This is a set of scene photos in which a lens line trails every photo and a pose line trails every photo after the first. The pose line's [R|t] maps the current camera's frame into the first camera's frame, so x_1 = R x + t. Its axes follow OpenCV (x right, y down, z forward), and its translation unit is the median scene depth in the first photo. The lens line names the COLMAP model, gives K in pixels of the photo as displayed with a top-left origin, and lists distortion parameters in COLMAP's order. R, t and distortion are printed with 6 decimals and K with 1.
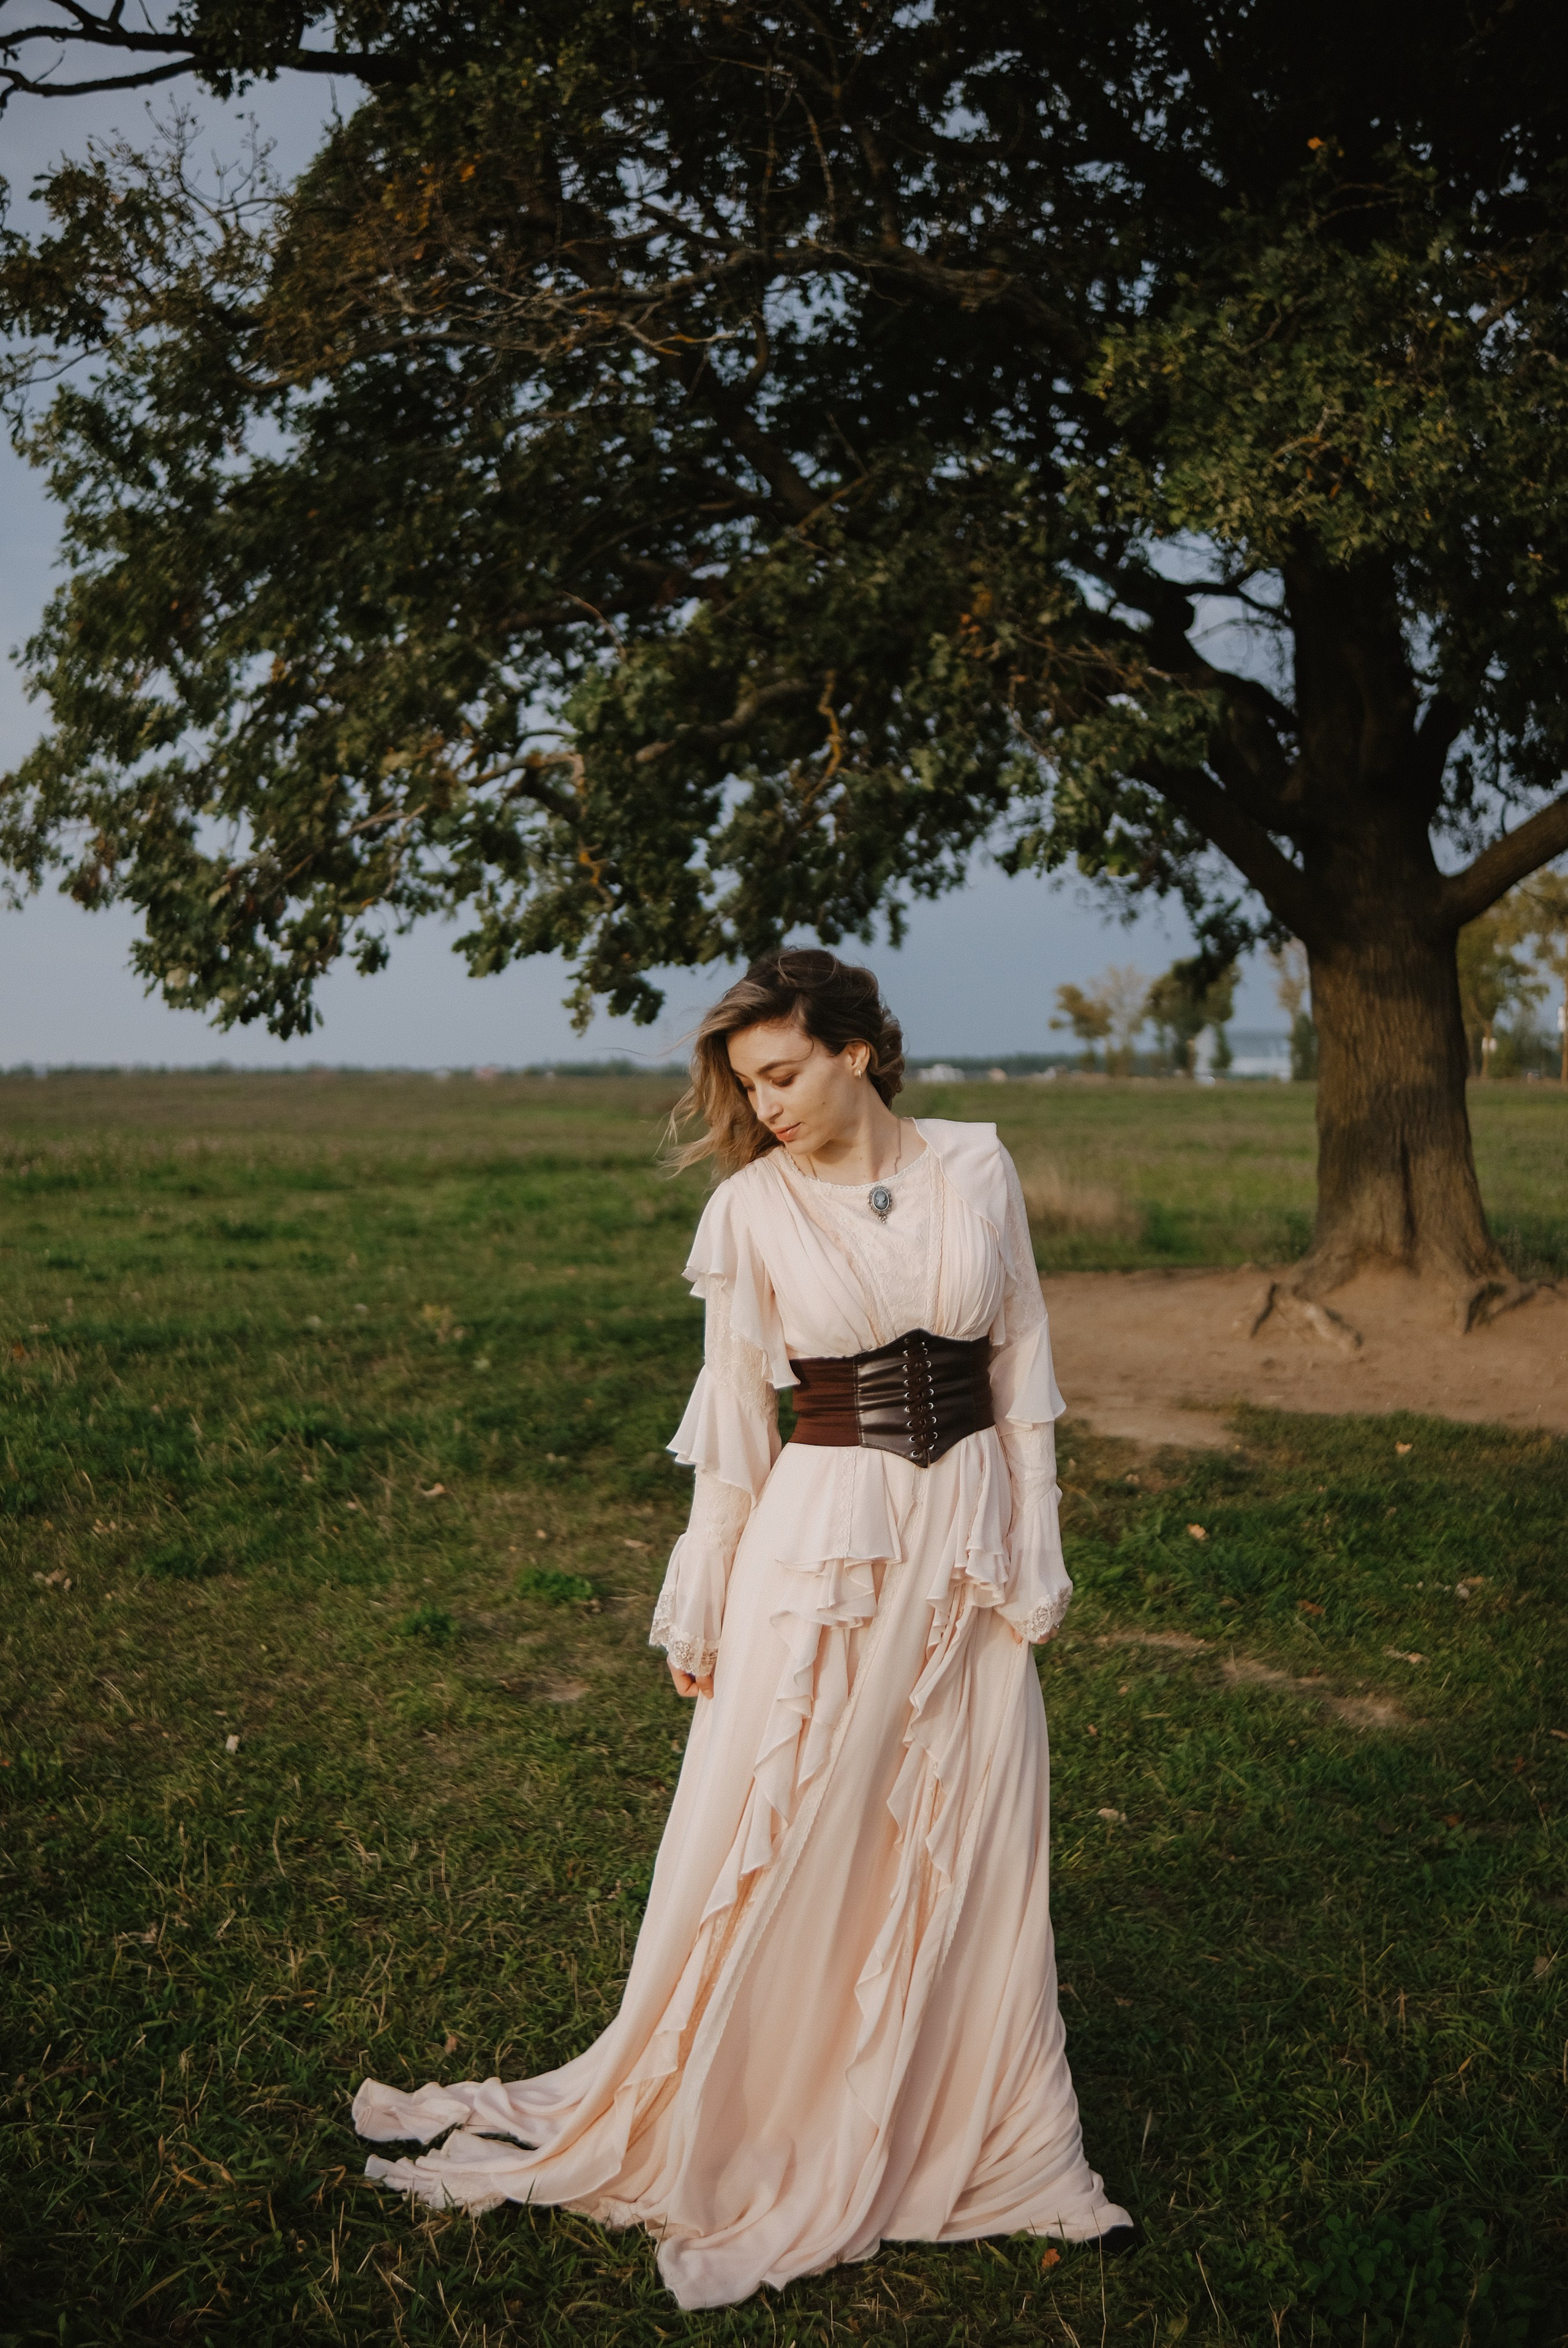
lens RADIAL K [[2284.3, 0, 840.5], [0, 2284.3, 1071.9], [0, 0, 1]] dist [-0.128970, 0.152878]
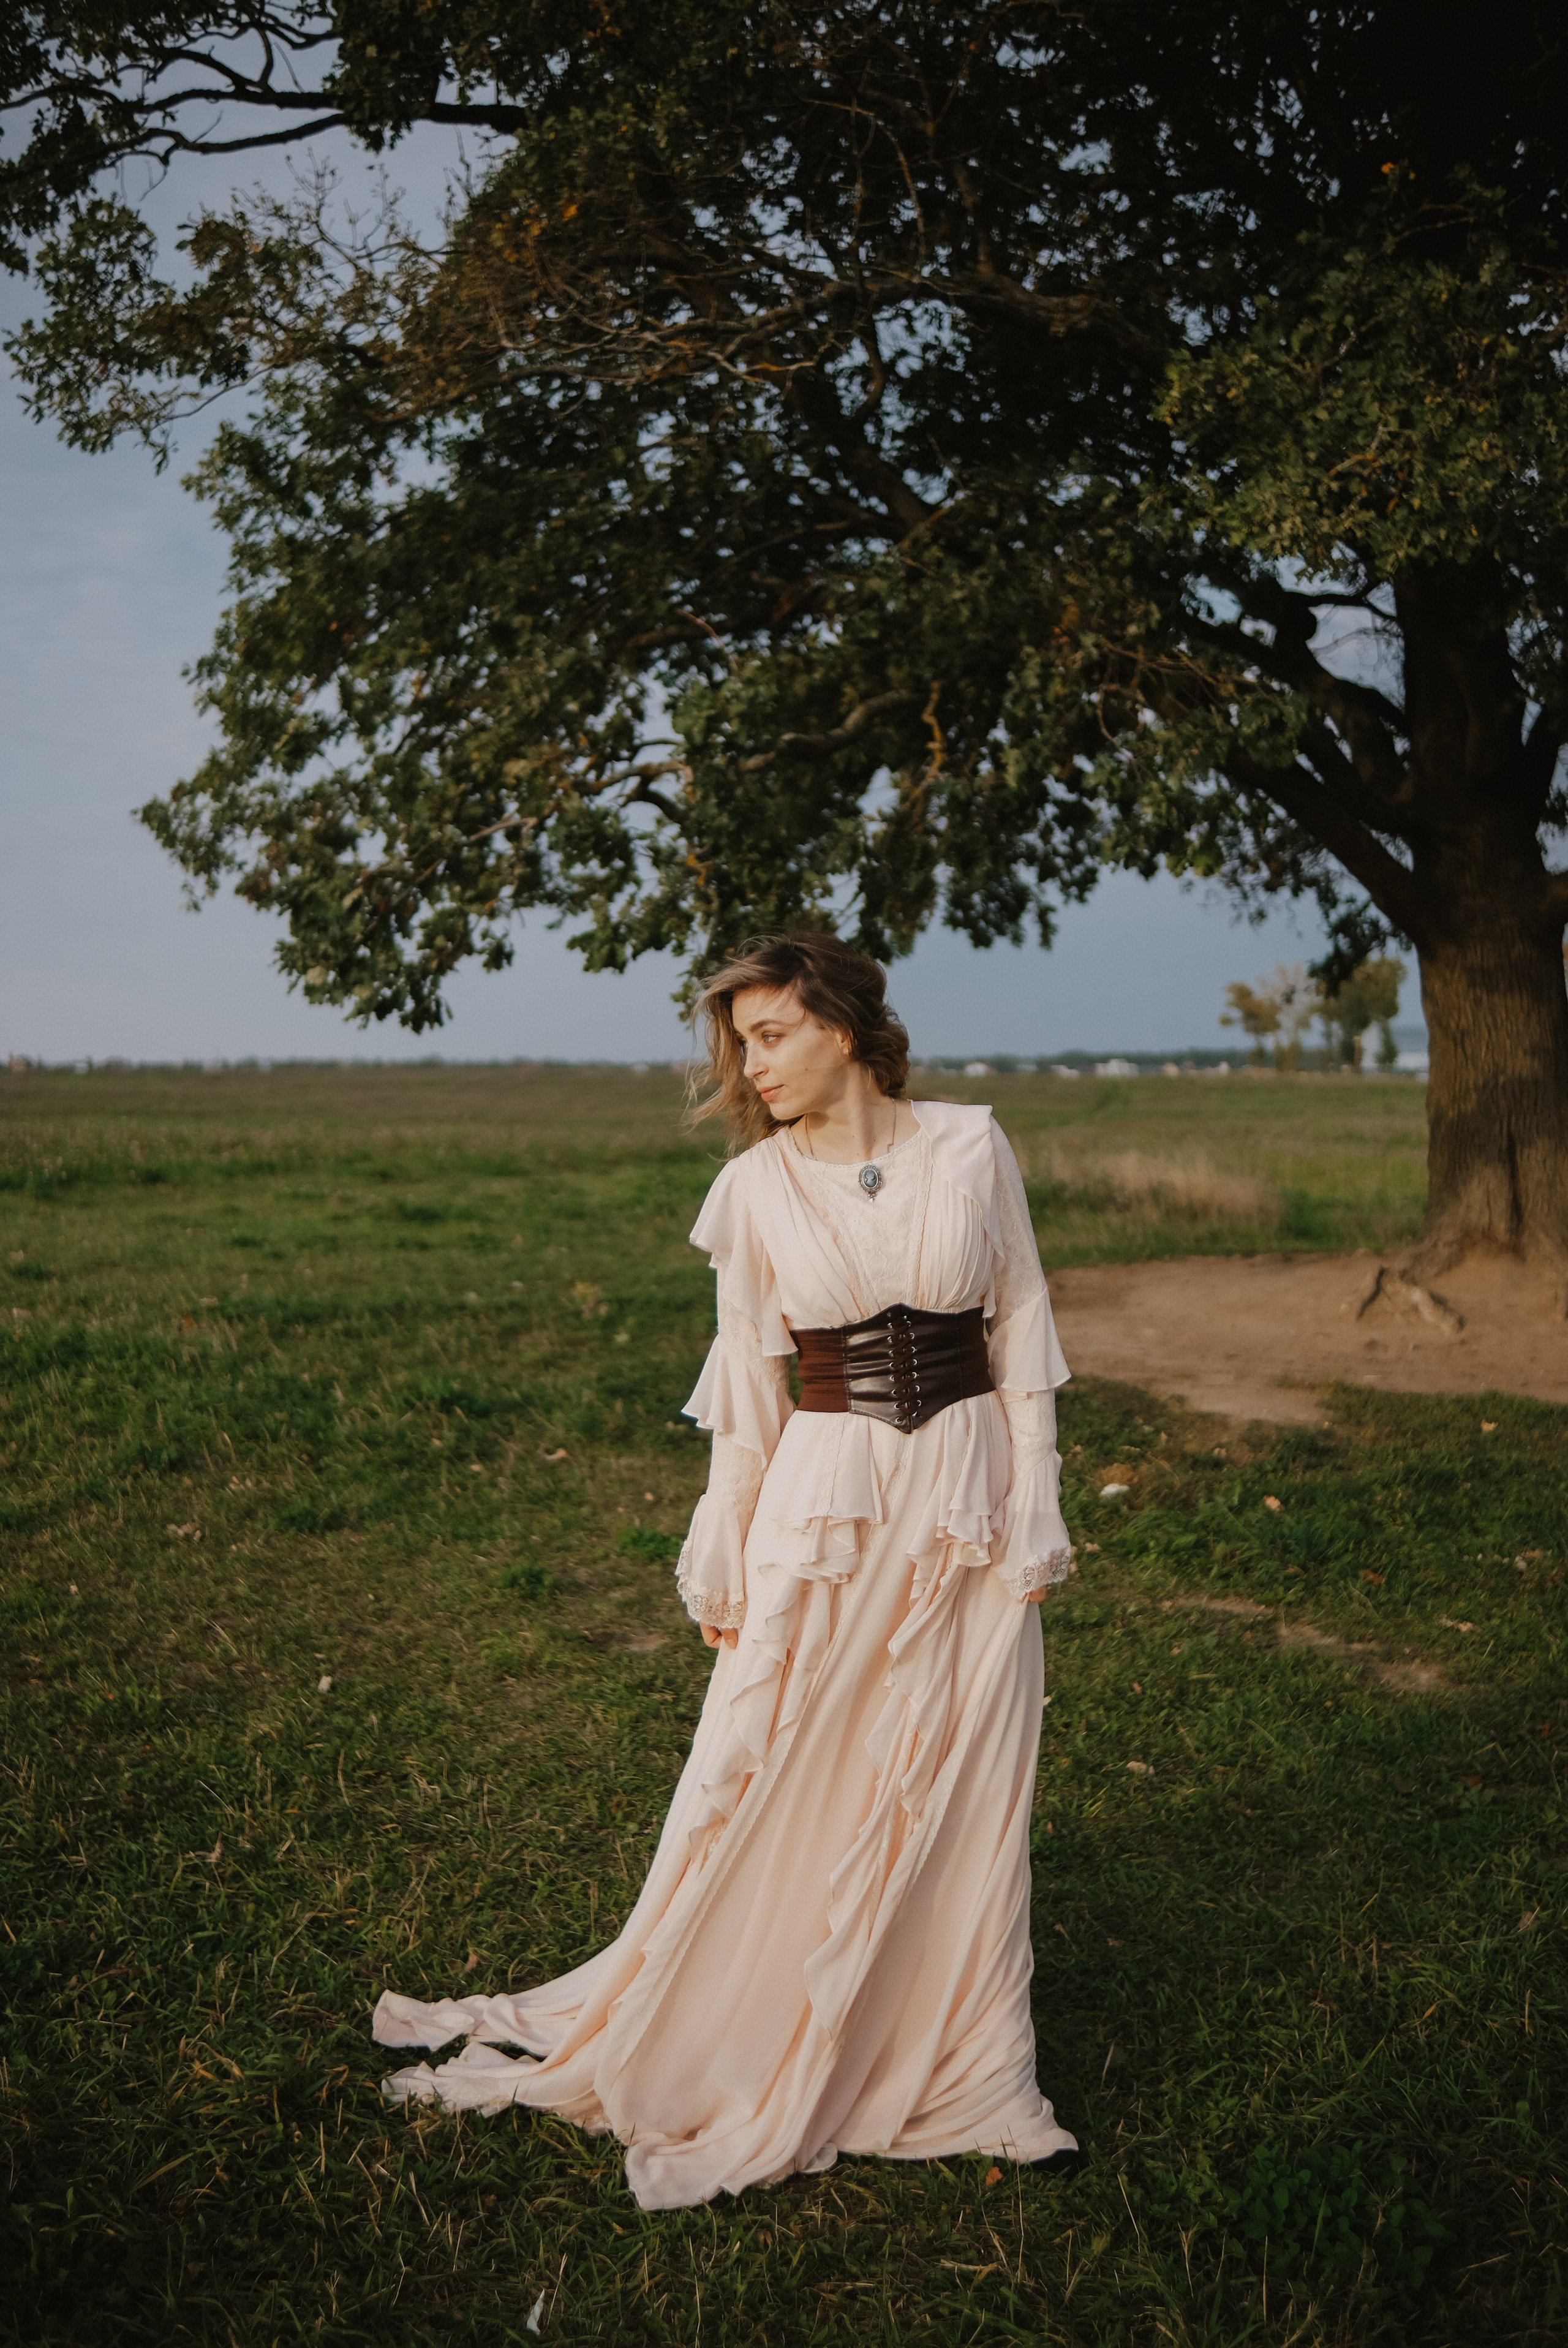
lens RADIAL K [[2176.3, 0, 865.1], [0, 2176.3, 1068.7], [0, 0, 1]] dist [-0.114886, 0.131491]
pose [[0.997478, 0.001070, -0.070965, 0.044048], [-0.000986, 0.999999, 0.001219, 0.001731], [0.070967, -0.001146, 0.997478, -0.006227]]
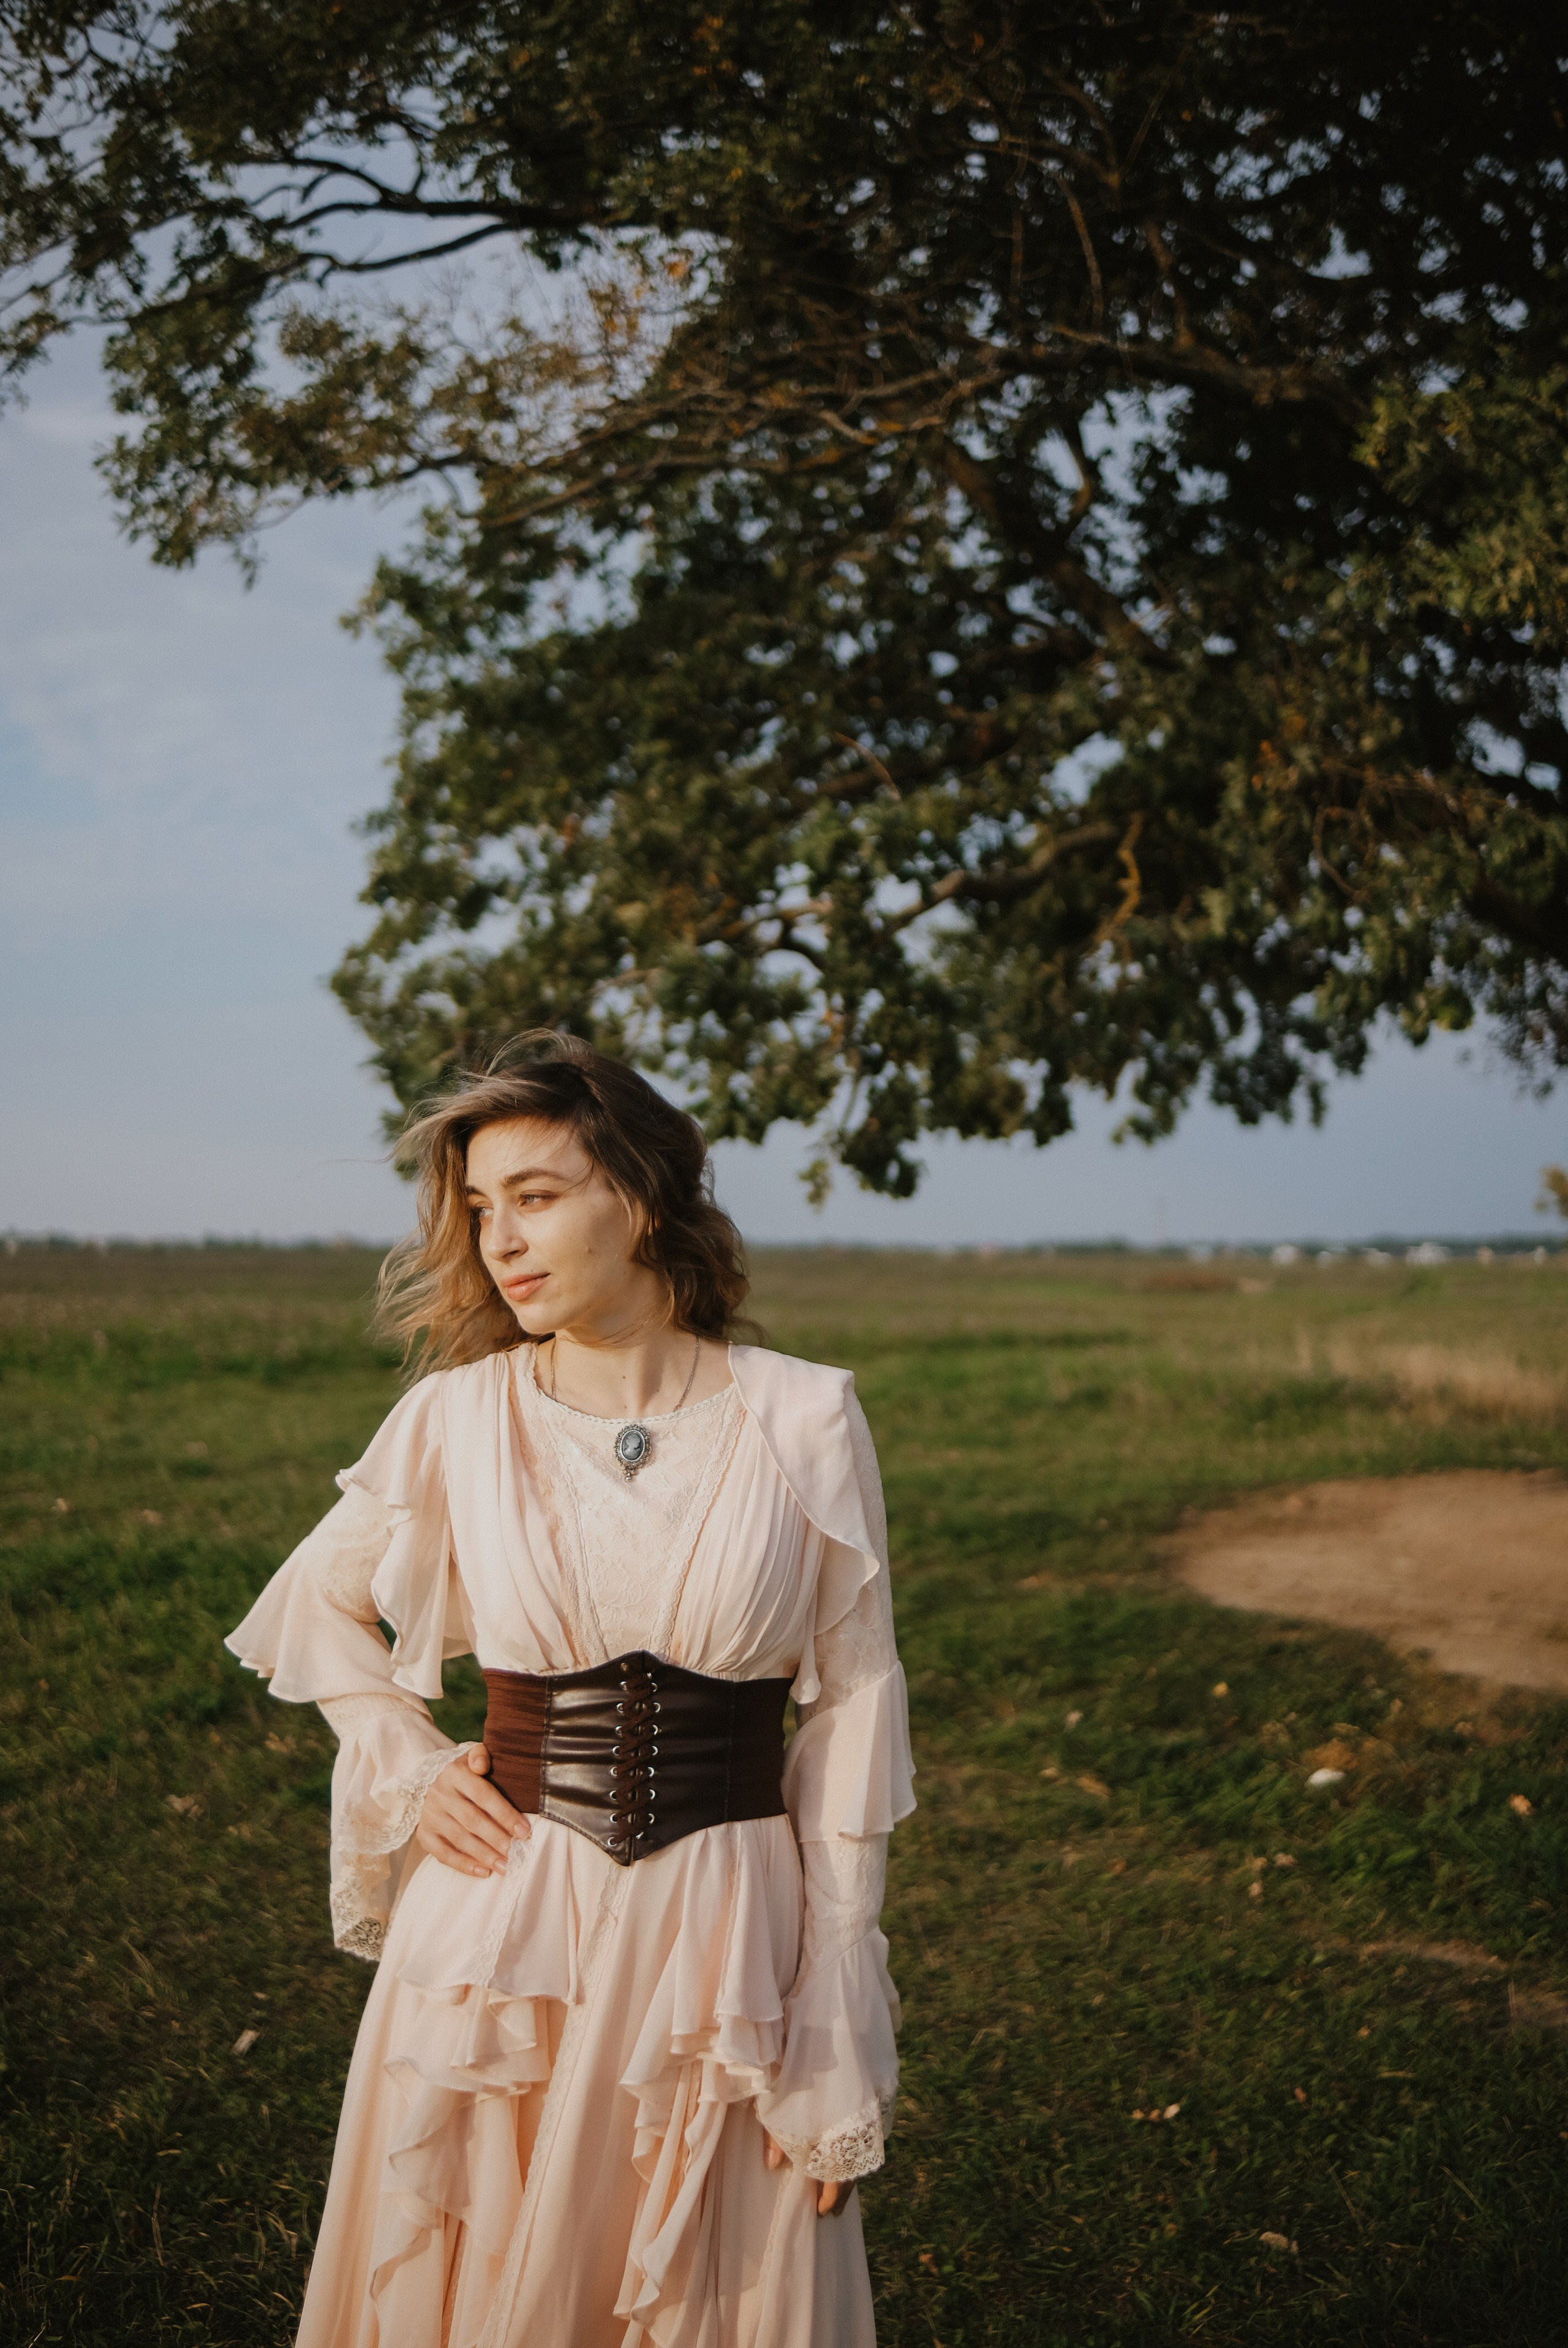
lens RADIAL K [[2179.6, 0, 872.2], [0, 2179.6, 1121.3], [0, 0, 1]] dist [-0.122930, 0.147358]
pose [[0.978632, -0.003793, -0.205583, 0.094017], [-0.008348, 0.998273, -0.058157, -0.001641], [0.205448, 0.058631, 0.976910, 0.176912]]
